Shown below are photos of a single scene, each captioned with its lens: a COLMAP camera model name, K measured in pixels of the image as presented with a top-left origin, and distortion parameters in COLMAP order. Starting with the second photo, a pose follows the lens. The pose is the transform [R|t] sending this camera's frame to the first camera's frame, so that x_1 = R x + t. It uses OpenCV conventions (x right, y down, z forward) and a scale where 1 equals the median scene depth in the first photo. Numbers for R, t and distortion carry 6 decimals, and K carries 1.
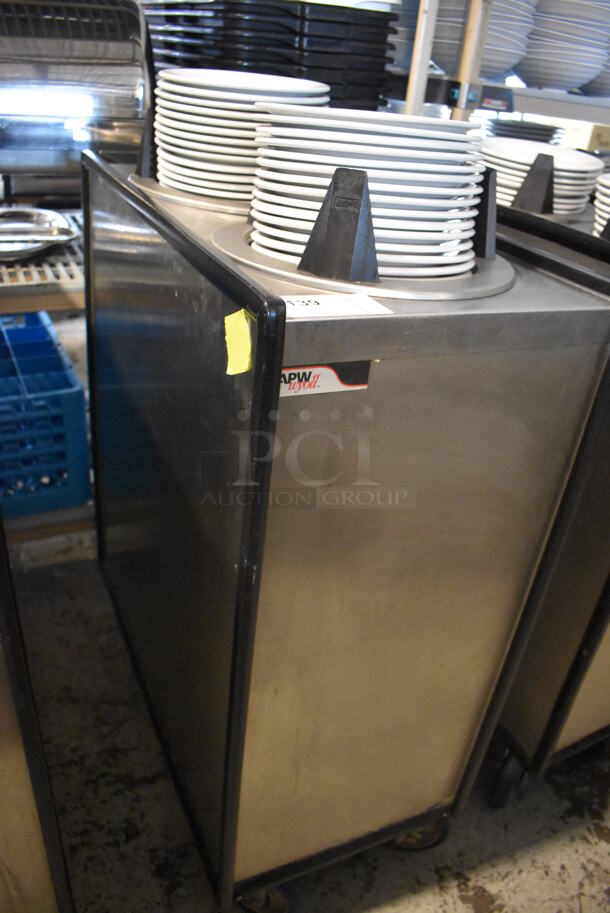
lens RADIAL K [[689.9, 0, 307.2], [0, 689.9, 475.0], [0, 0, 1]] dist [-0.004802, -0.060223]
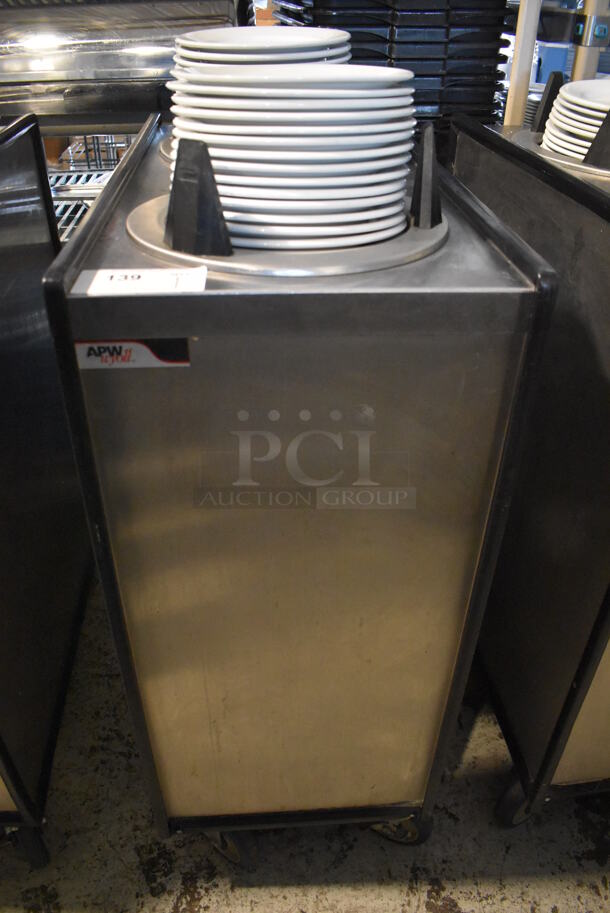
lens RADIAL K [[689.9, 0, 307.2], [0, 689.9, 475.0], [0, 0, 1]] dist [-0.004802, -0.060223]
pose [[0.932130, 0.127990, -0.338752, 0.320953], [-0.106153, 0.990937, 0.082307, -0.038007], [0.346216, -0.040761, 0.937269, 0.069687]]
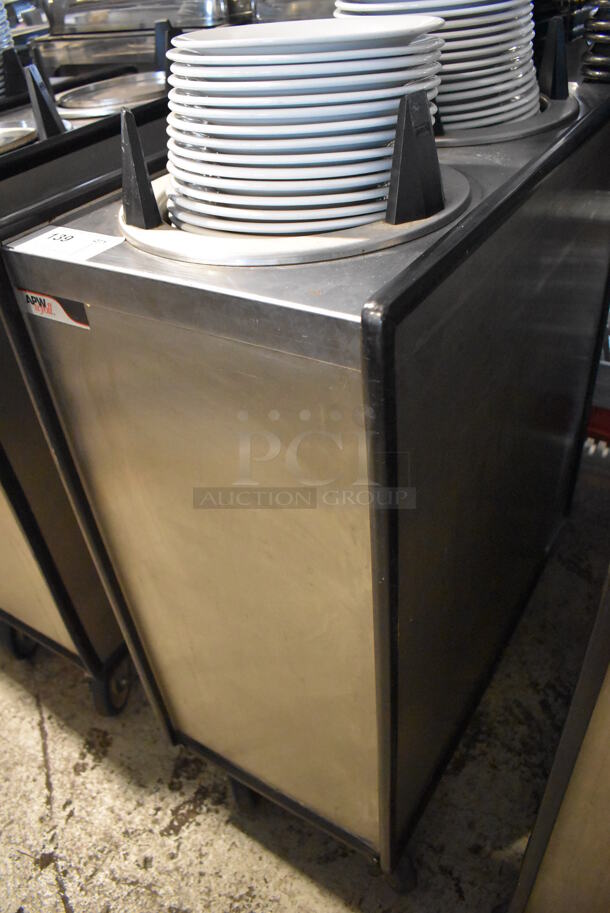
lens RADIAL K [[689.9, 0, 307.2], [0, 689.9, 475.0], [0, 0, 1]] dist [-0.004802, -0.060223]
pose [[0.532293, 0.407637, -0.741954, 0.607344], [-0.321134, 0.908156, 0.268562, -0.168077], [0.783286, 0.095313, 0.614311, 0.343233]]
